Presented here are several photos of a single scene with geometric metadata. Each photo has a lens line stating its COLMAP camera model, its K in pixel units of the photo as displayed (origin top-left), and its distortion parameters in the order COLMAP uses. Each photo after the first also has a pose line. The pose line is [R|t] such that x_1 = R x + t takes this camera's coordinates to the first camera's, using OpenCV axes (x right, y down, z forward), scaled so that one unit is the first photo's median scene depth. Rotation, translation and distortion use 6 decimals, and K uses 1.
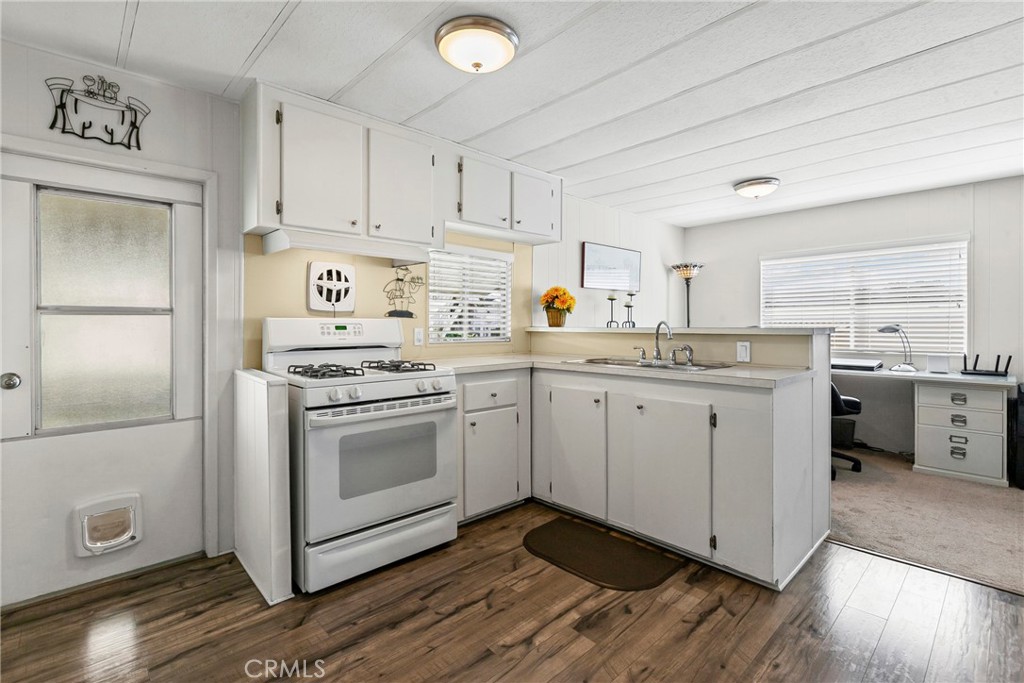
lens RADIAL K [[473.4, 0, 510.8], [0, 473.4, 327.7], [0, 0, 1]] dist [-0.001601, -0.000114]
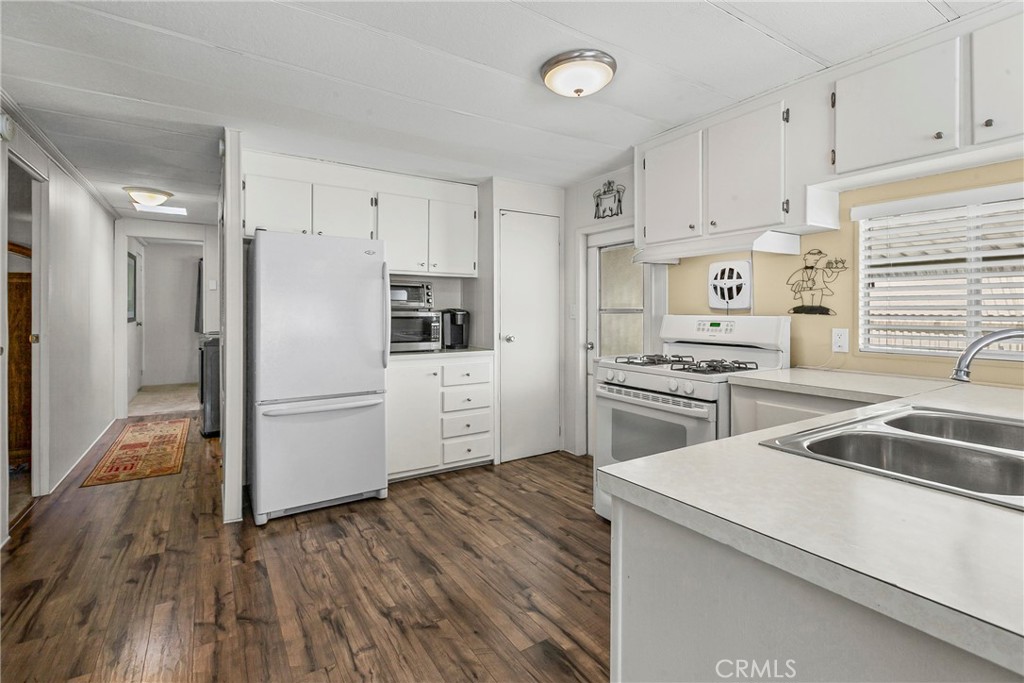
lens RADIAL K [[474.6, 0, 512.0], [0, 474.6, 311.9], [0, 0, 1]] dist [0.001099, 0.000203]
pose [[-0.178179, -0.000342, -0.983998, 0.723154], [-0.010517, 0.999943, 0.001557, -0.024236], [0.983942, 0.010626, -0.178173, 0.720771]]
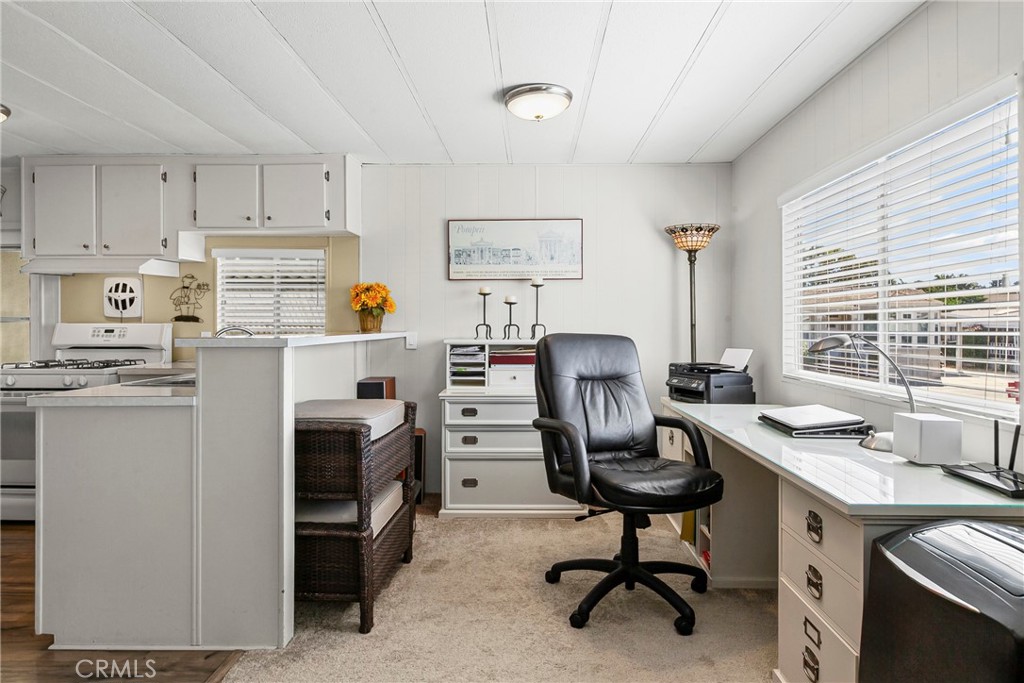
lens RADIAL K [[595.2, 0, 516.7], [0, 595.2, 324.3], [0, 0, 1]] dist [0.001070, -0.002045]
pose [[0.716893, 0.001738, -0.697181, 1.415536], [-0.005796, 0.999977, -0.003467, -0.017589], [0.697159, 0.006526, 0.716886, 0.610029]]
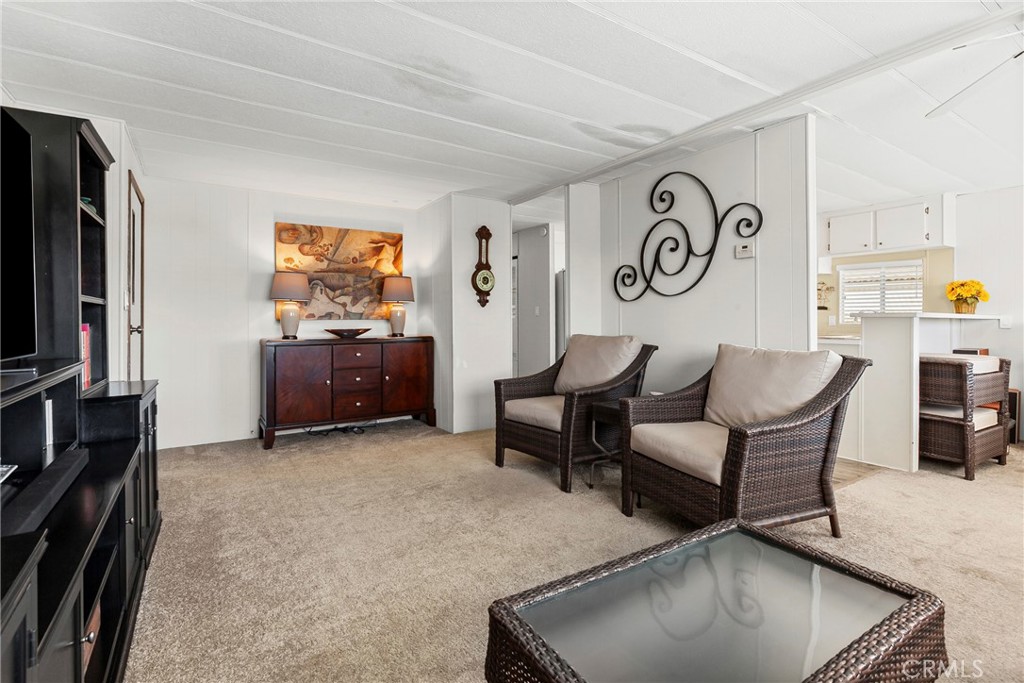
lens RADIAL K [[481.1, 0, 512.1], [0, 481.1, 318.3], [0, 0, 1]] dist [-0.002171, -0.000407]
pose [[-0.170894, -0.000475, -0.985289, 2.039692], [-0.012084, 0.999926, 0.001614, 0.025481], [0.985215, 0.012182, -0.170887, 0.151590]]
